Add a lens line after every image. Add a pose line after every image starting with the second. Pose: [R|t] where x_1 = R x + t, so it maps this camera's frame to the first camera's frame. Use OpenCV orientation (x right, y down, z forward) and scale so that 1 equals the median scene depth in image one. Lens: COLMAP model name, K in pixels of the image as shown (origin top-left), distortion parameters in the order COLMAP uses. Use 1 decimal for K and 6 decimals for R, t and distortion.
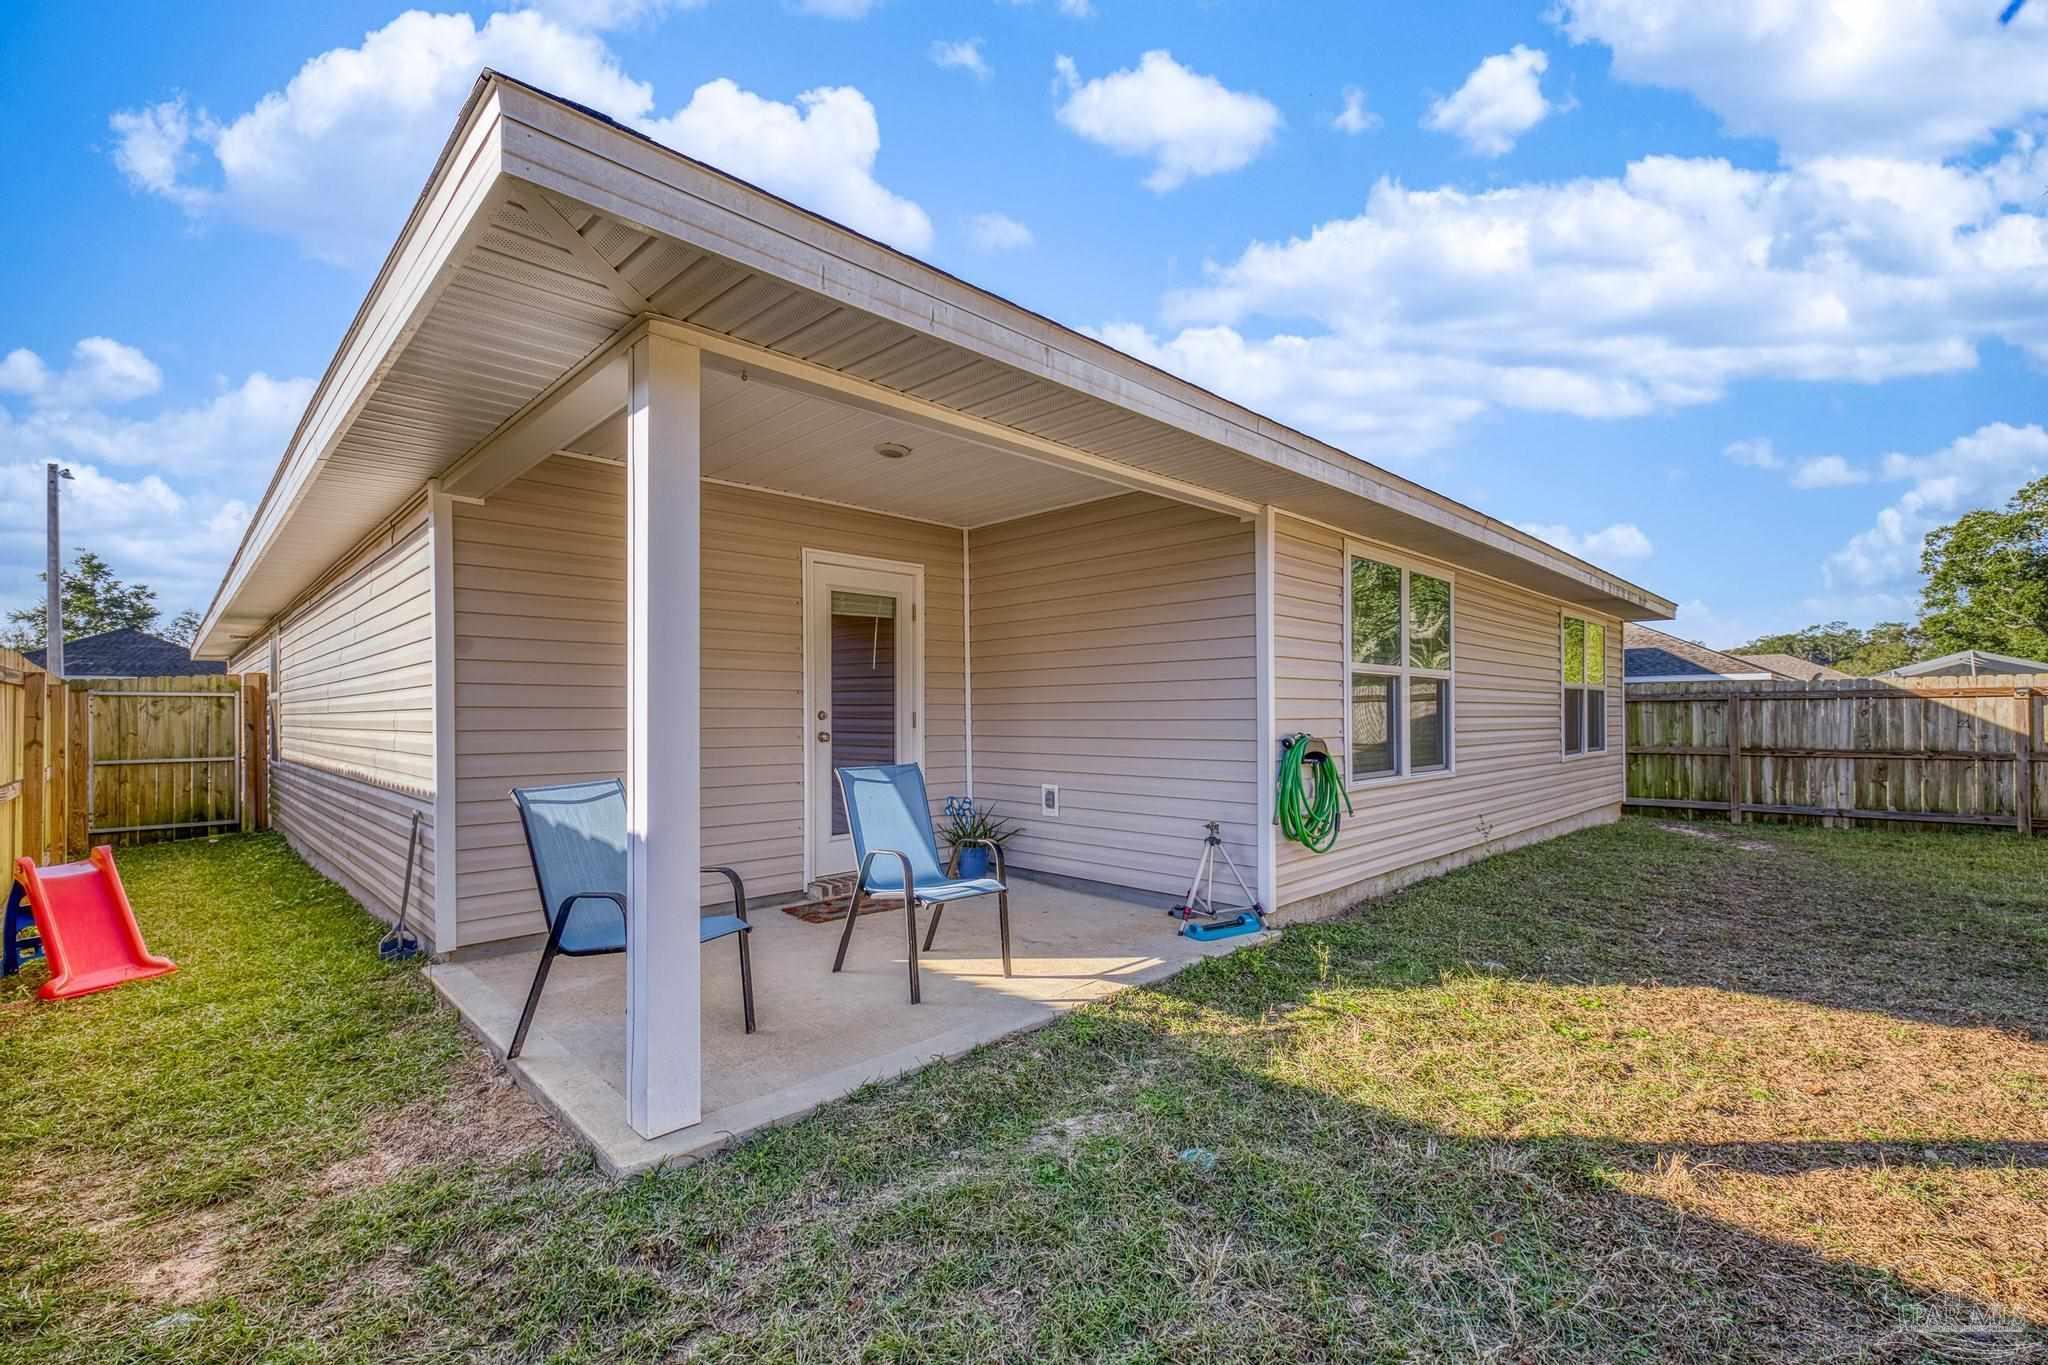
lens RADIAL K [[879.0, 0, 1018.0], [0, 879.0, 707.1], [0, 0, 1]] dist [-0.000480, -0.000197]
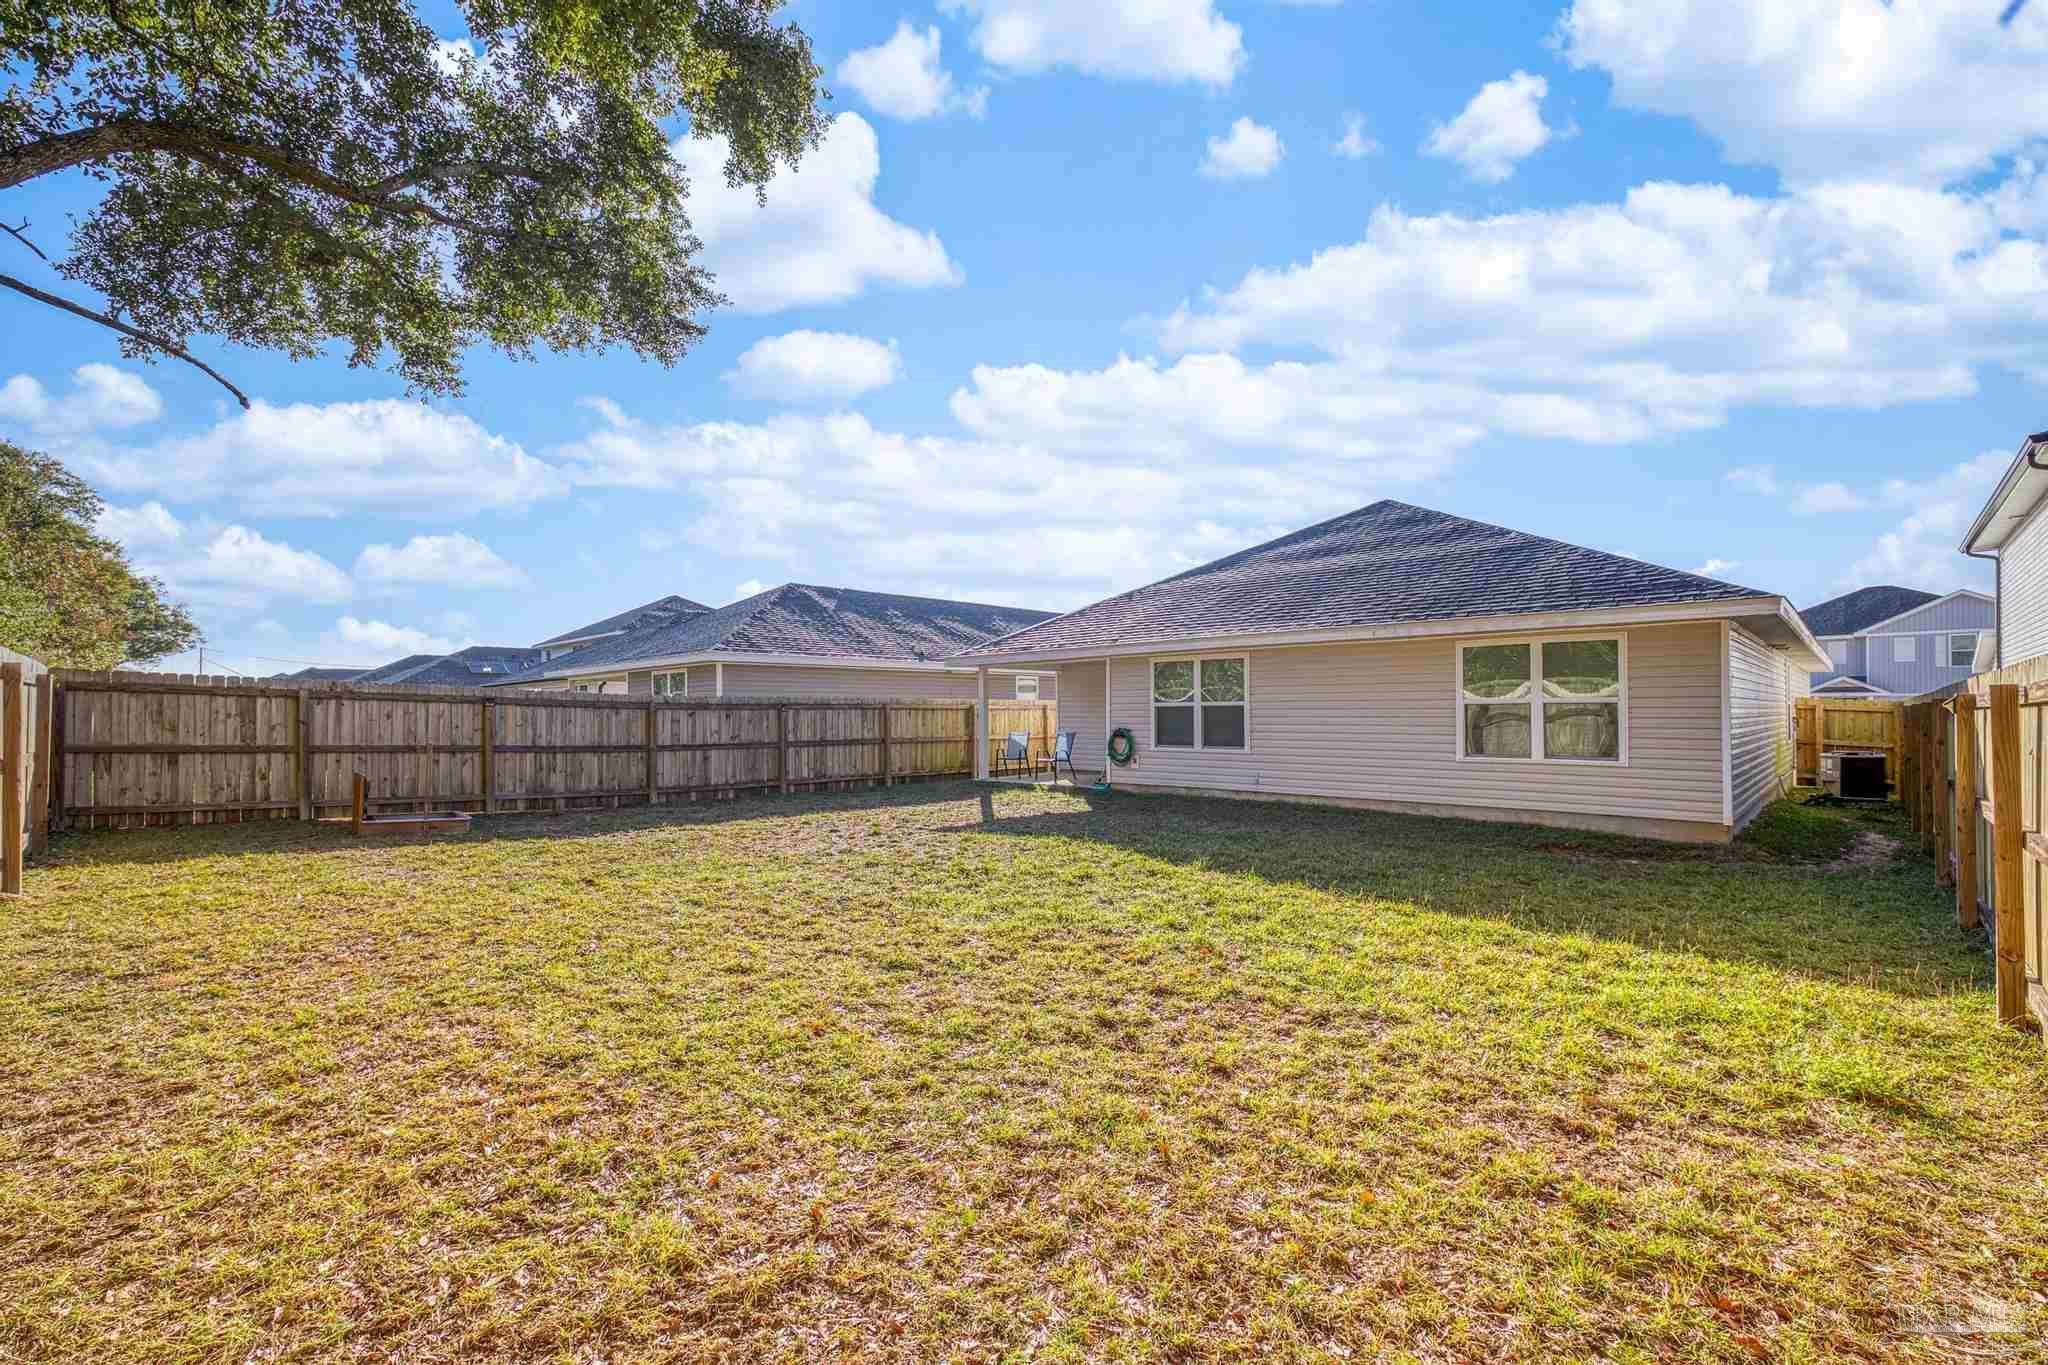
lens RADIAL K [[879.0, 0, 1018.0], [0, 879.0, 707.1], [0, 0, 1]] dist [-0.000480, -0.000197]
pose [[0.020129, 0.001822, -0.999796, 1.681456], [0.013289, 0.999910, 0.002090, -0.025510], [0.999709, -0.013328, 0.020103, 0.290439]]
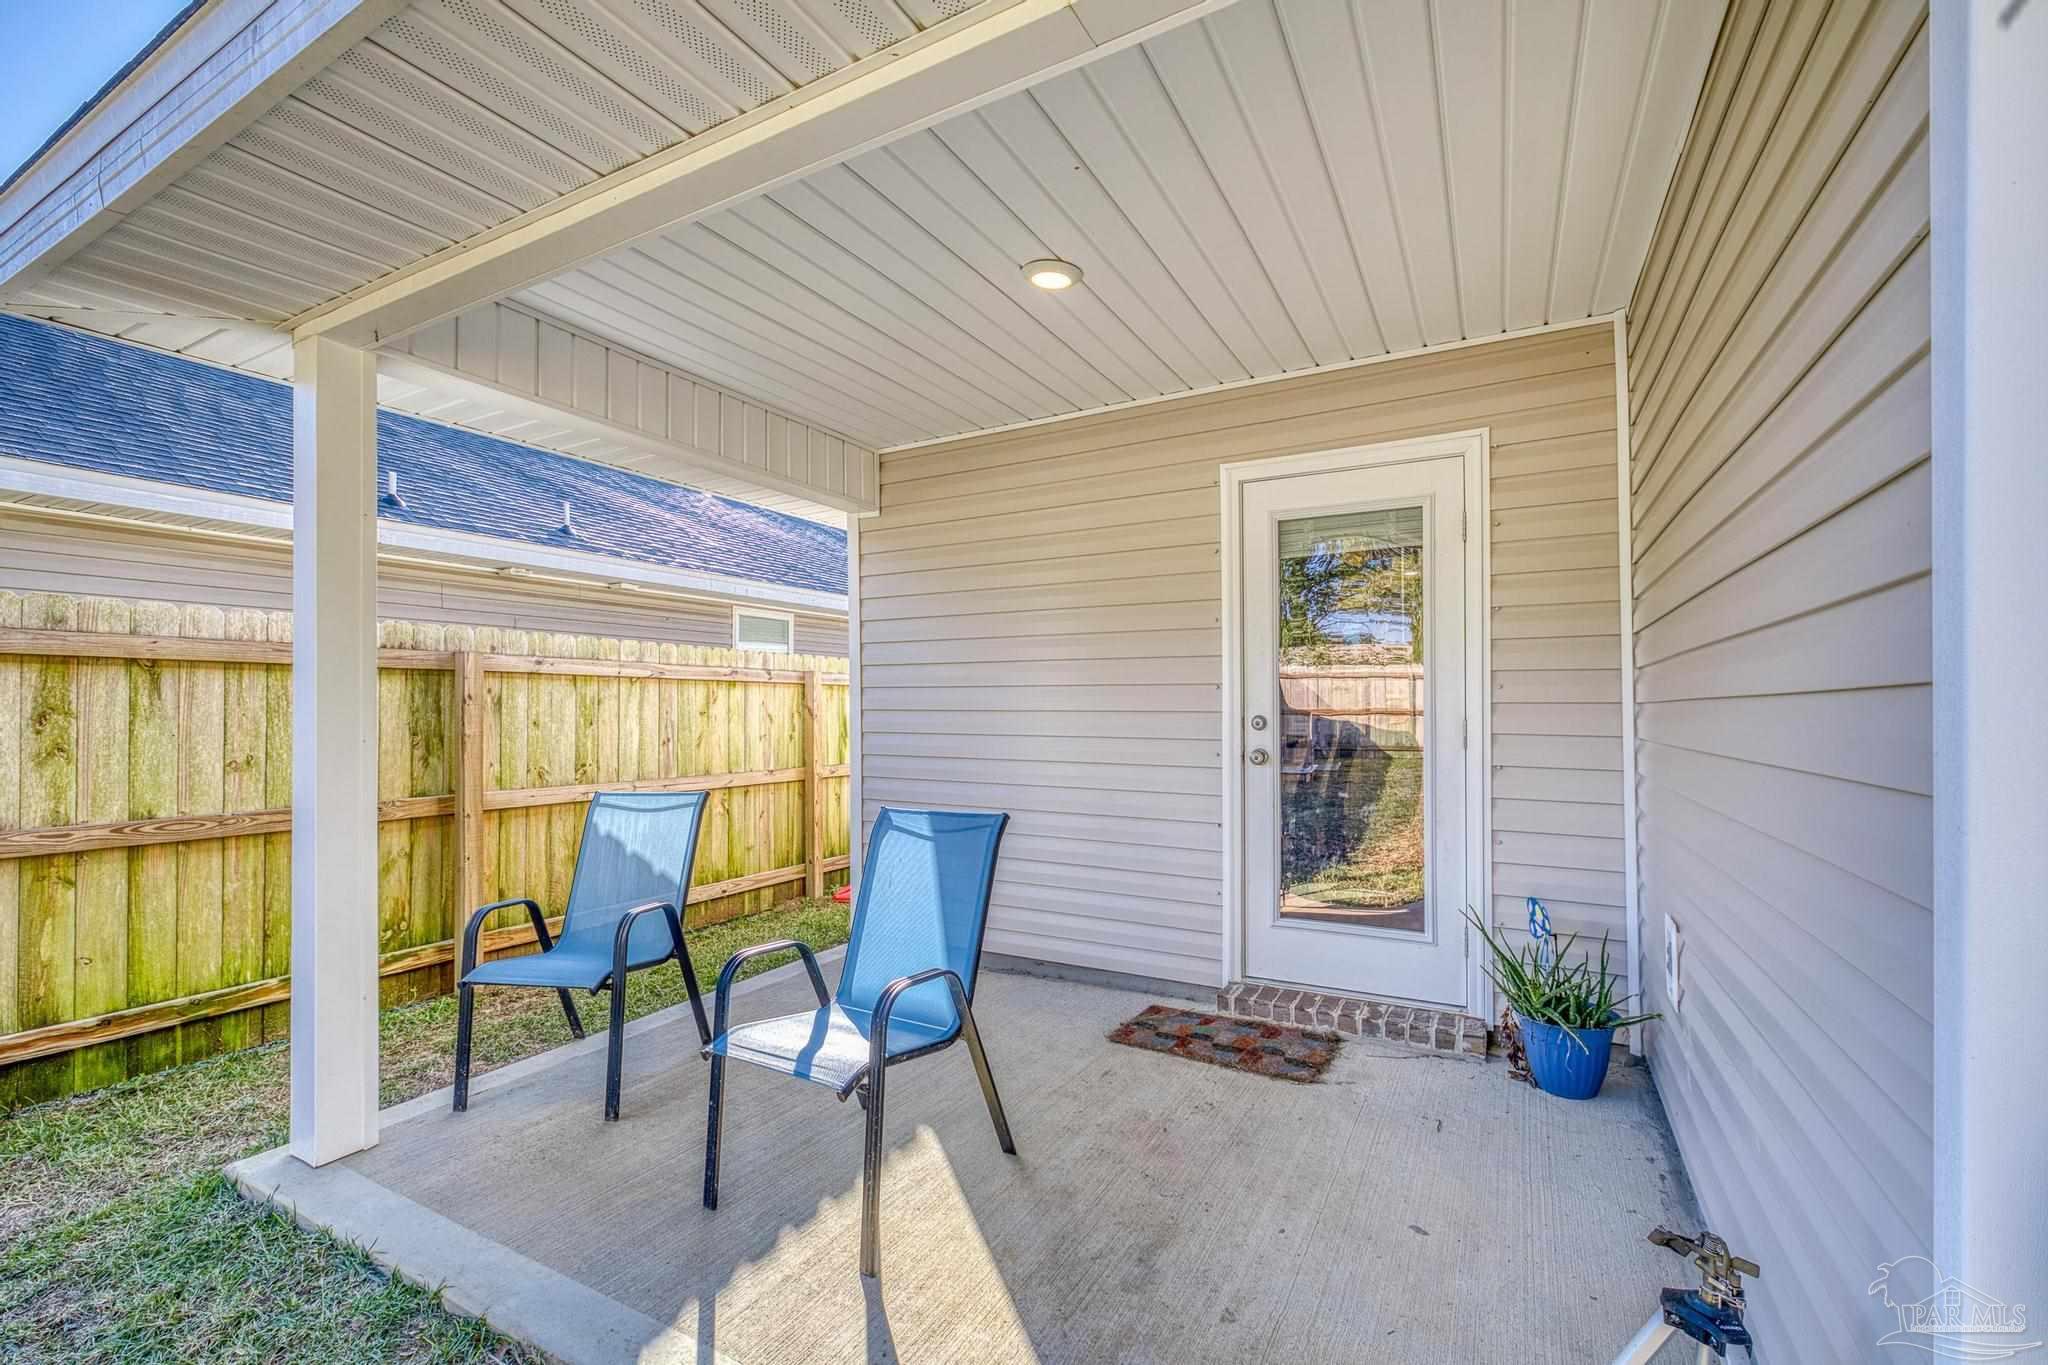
lens RADIAL K [[879.0, 0, 1018.0], [0, 879.0, 707.1], [0, 0, 1]] dist [-0.000480, -0.000197]
pose [[0.280888, 0.008381, -0.959704, 0.183876], [0.007419, 0.999913, 0.010904, -0.006544], [0.959712, -0.010183, 0.280802, 0.373085]]
